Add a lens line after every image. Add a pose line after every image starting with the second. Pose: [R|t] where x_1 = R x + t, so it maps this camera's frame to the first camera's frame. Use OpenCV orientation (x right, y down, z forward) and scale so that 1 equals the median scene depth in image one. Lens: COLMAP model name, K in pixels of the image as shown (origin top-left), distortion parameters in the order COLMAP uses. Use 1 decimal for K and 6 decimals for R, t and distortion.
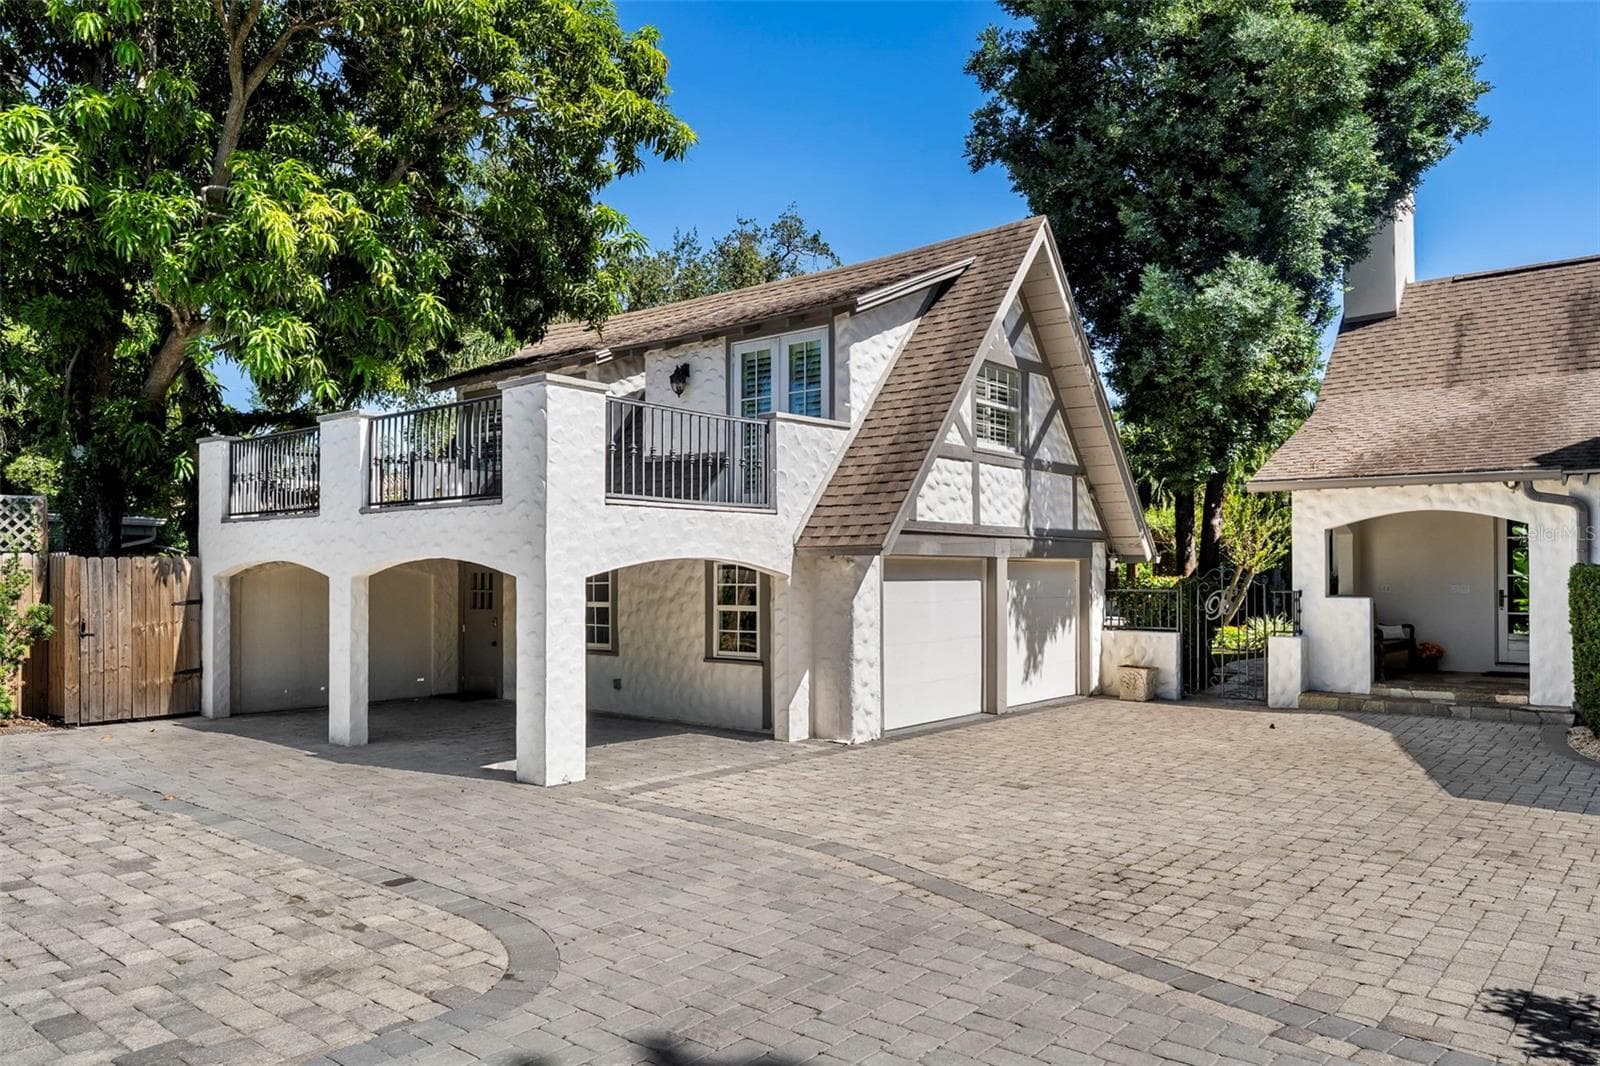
lens RADIAL K [[1063.7, 0, 799.8], [0, 1063.7, 564.6], [0, 0, 1]] dist [0.000038, -0.000039]
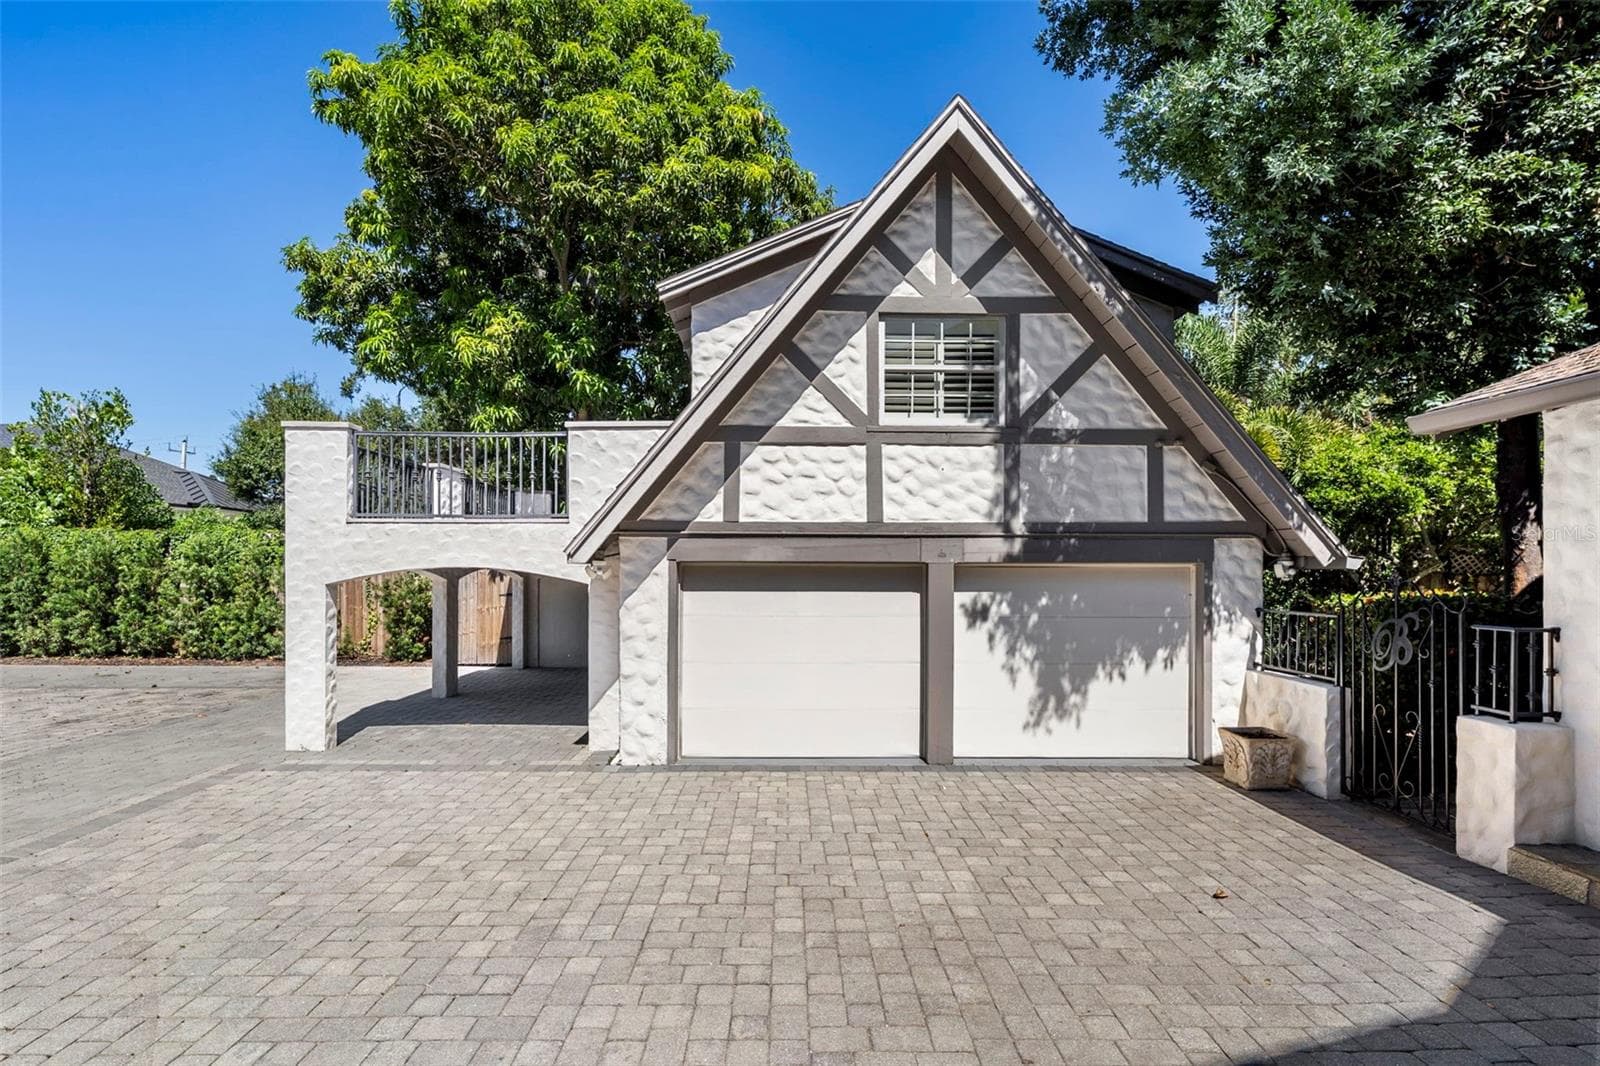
lens RADIAL K [[753.7, 0, 799.4], [0, 753.7, 567.9], [0, 0, 1]] dist [0.002020, 0.000145]
pose [[0.659669, -0.001002, -0.751556, 0.529017], [0.002801, 0.999995, 0.001125, -0.003815], [0.751551, -0.002847, 0.659668, 0.554378]]
